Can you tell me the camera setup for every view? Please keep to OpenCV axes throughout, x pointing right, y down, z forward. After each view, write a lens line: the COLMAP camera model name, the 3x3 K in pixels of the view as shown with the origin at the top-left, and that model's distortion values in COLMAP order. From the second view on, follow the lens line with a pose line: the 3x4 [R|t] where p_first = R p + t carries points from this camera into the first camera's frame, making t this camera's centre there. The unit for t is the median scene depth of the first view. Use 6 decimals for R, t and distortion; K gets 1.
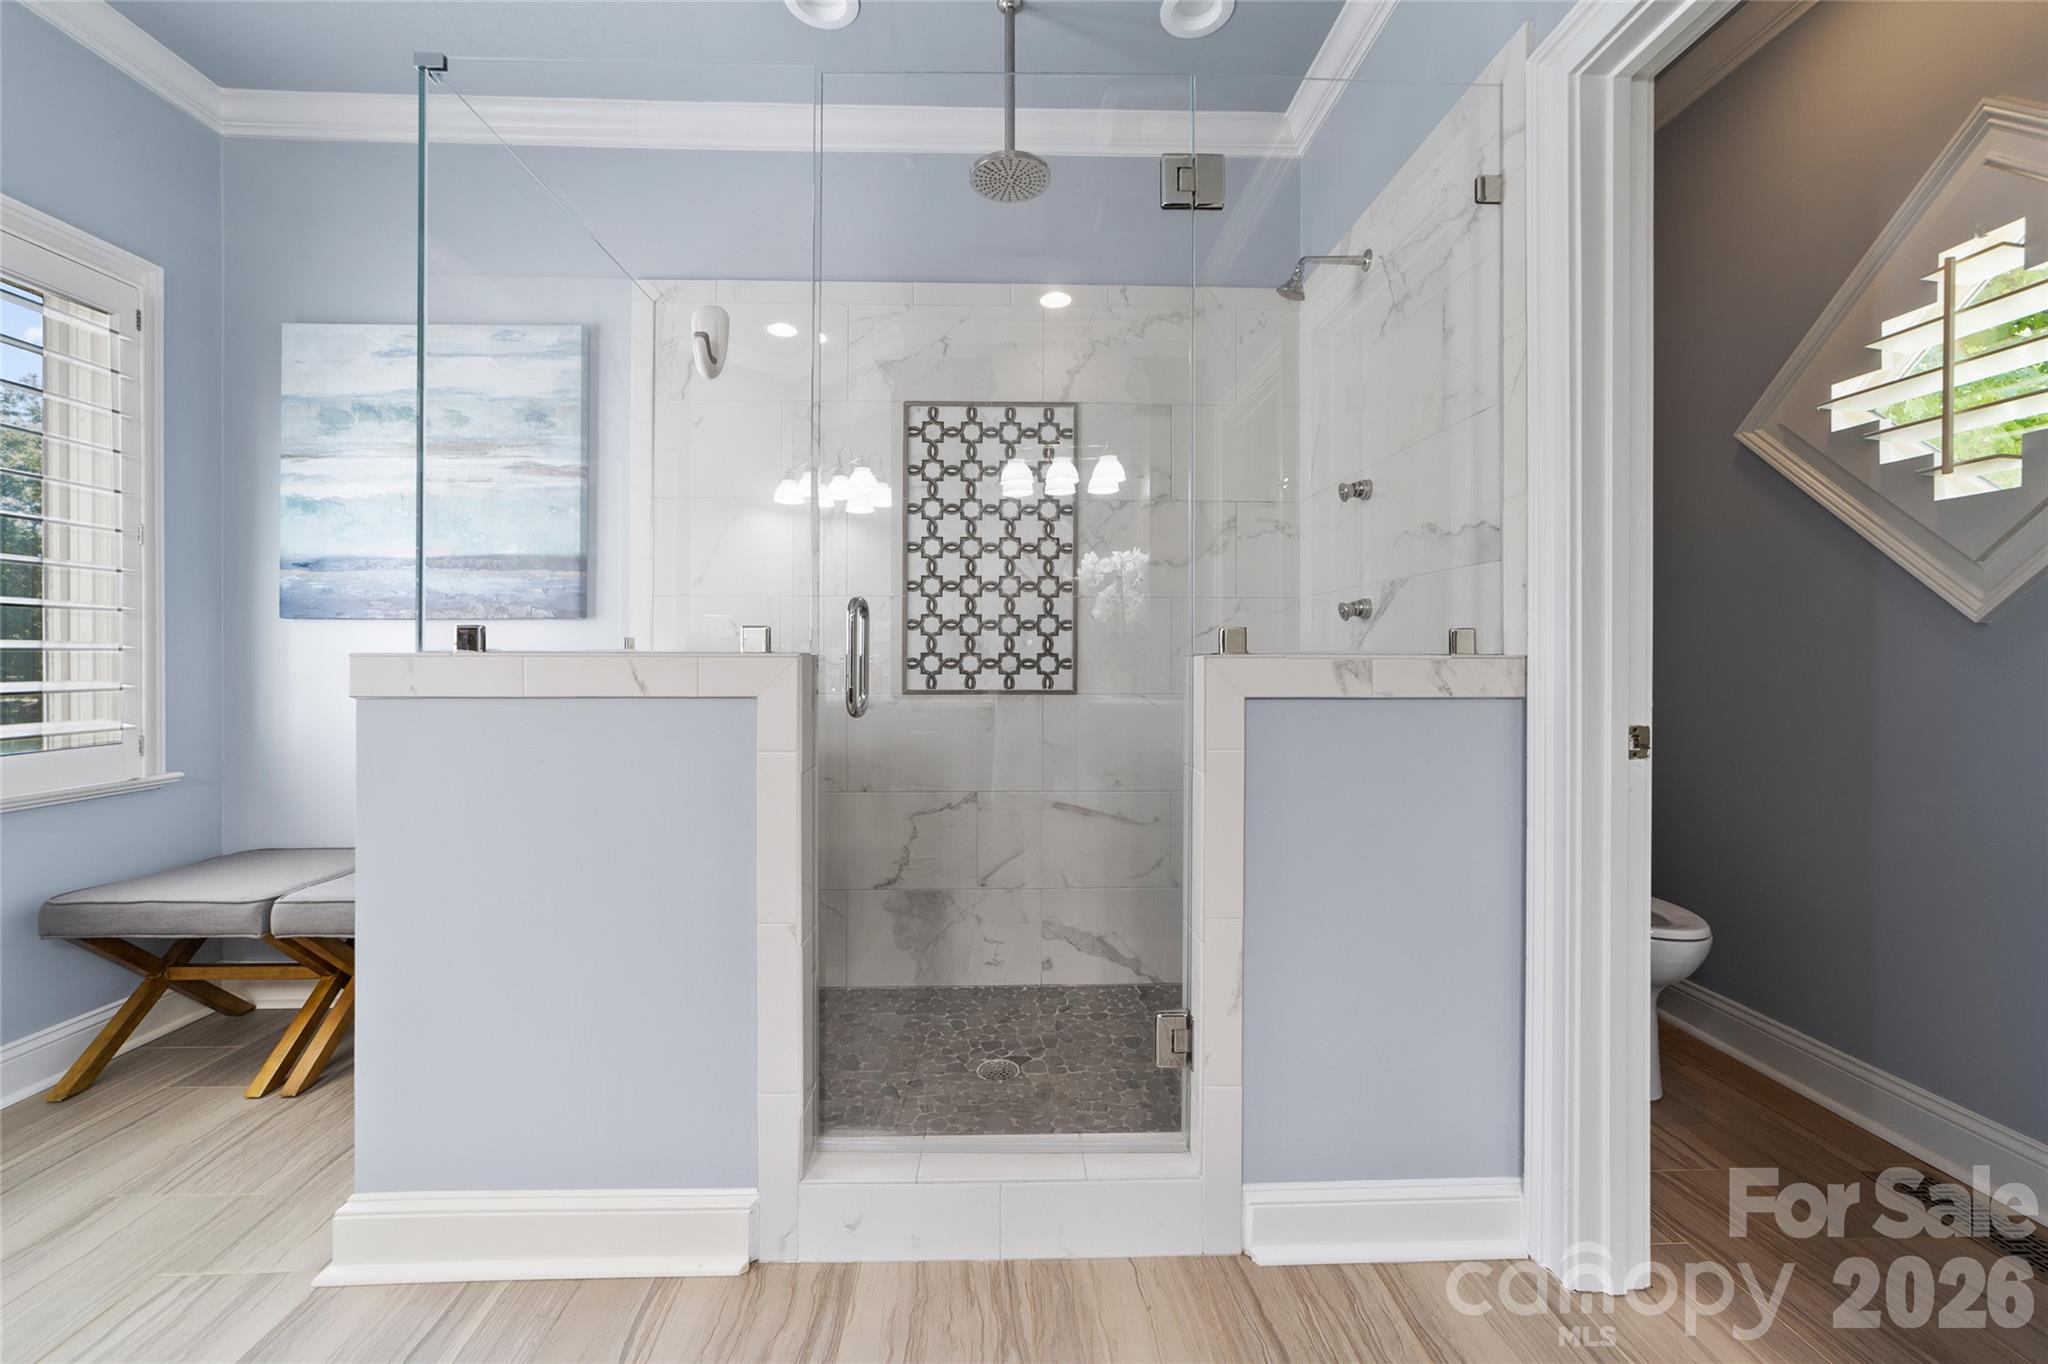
lens RADIAL K [[804.4, 0, 1016.8], [0, 804.4, 657.2], [0, 0, 1]] dist [-0.008864, 0.005535]
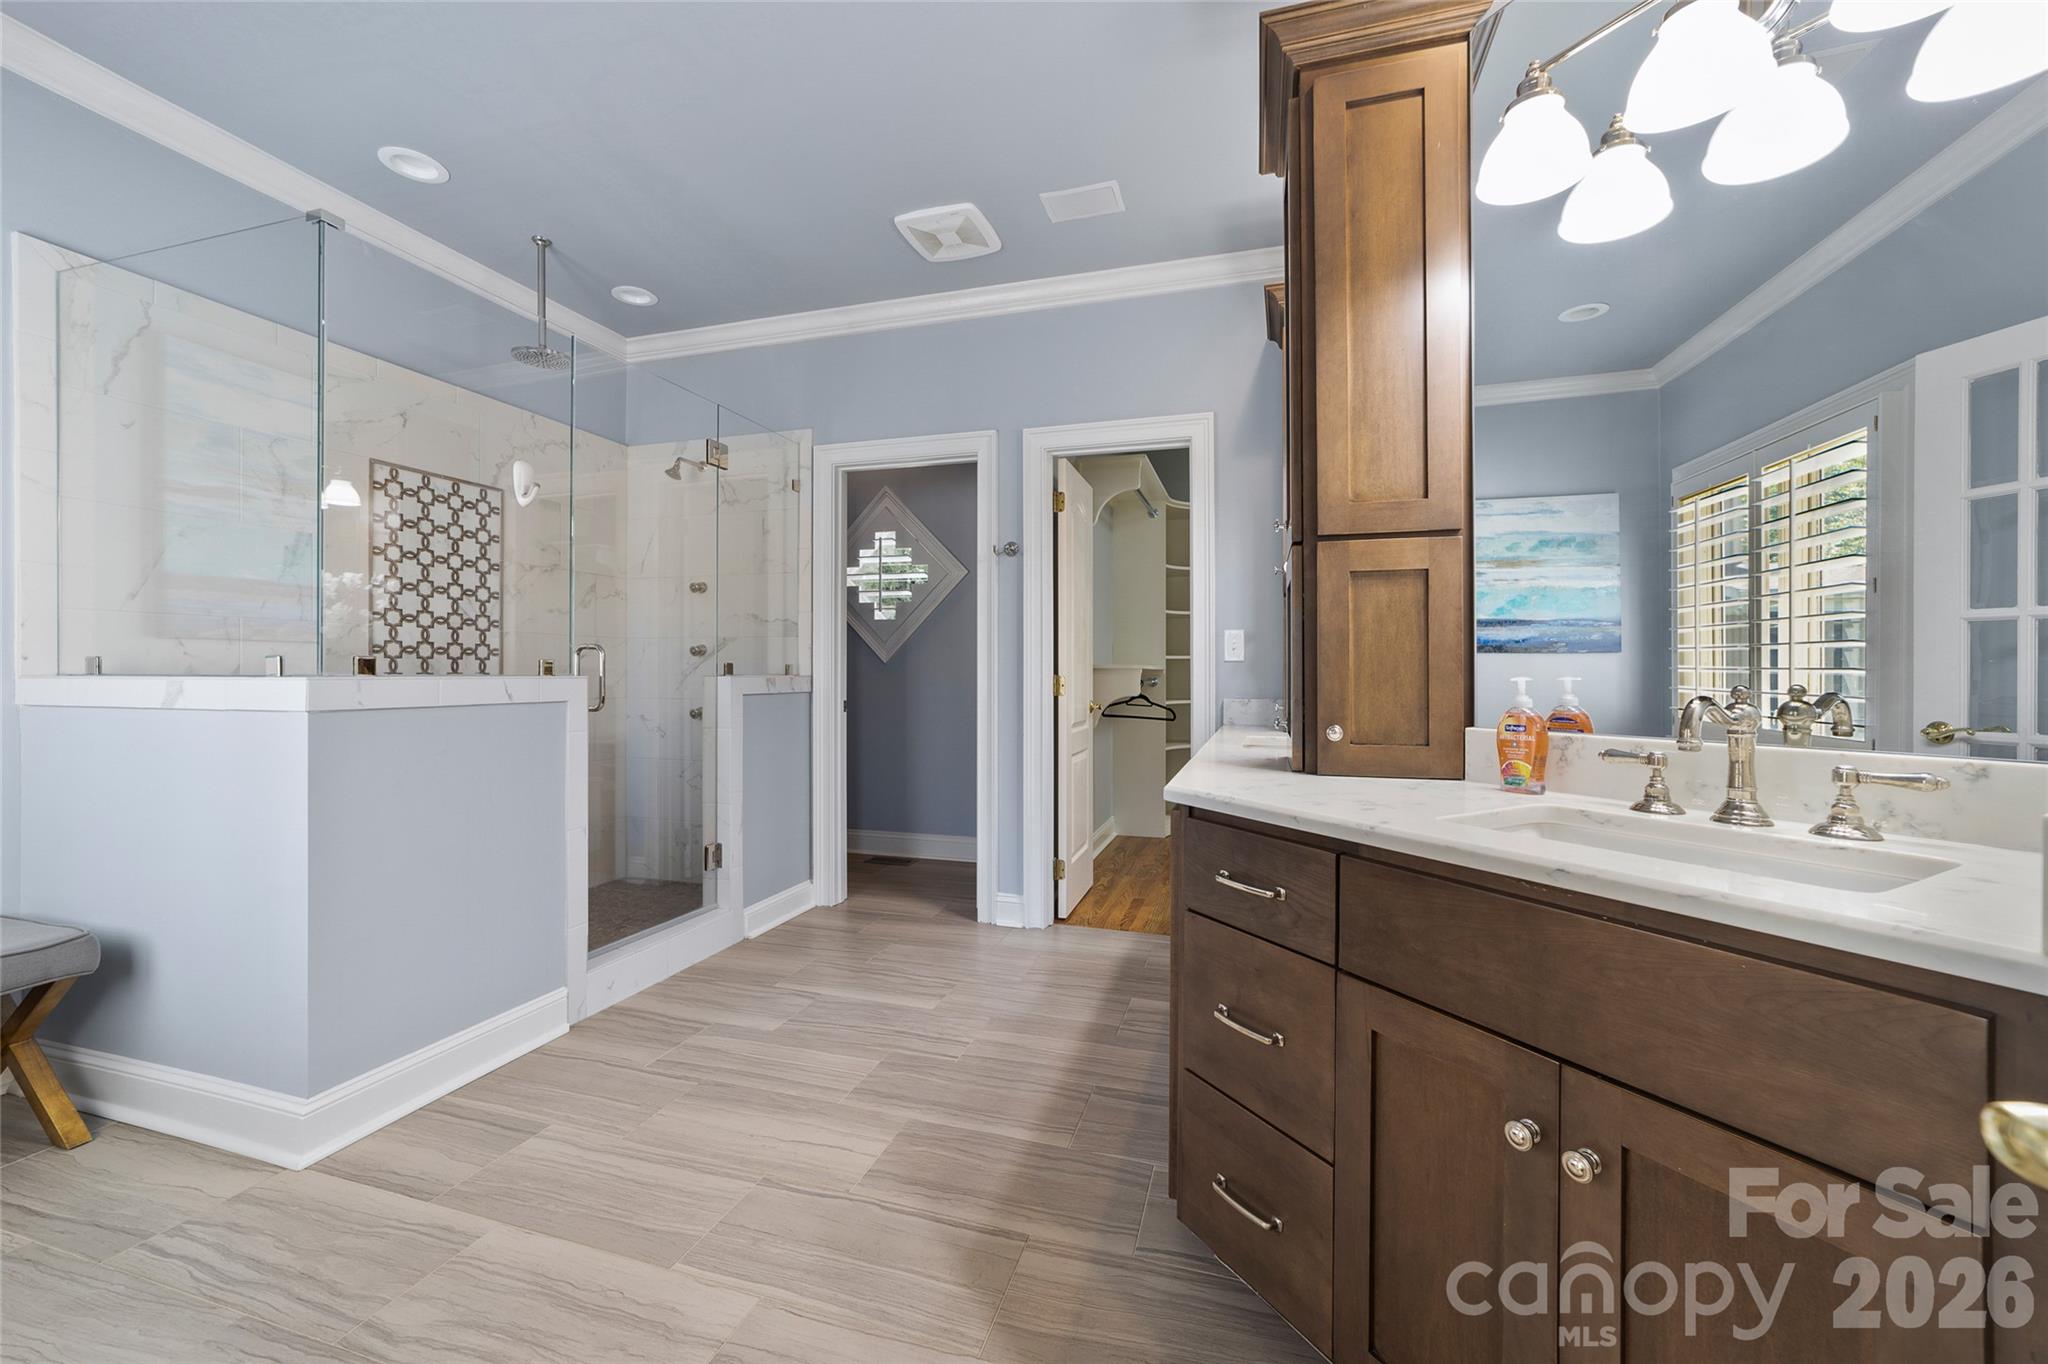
lens RADIAL K [[804.4, 0, 1029.7], [0, 804.4, 677.7], [0, 0, 1]] dist [-0.008864, 0.005535]
pose [[0.313261, -0.007033, 0.949641, -1.292803], [-0.002311, 0.999964, 0.008168, -0.013913], [-0.949664, -0.004753, 0.313233, -0.381135]]
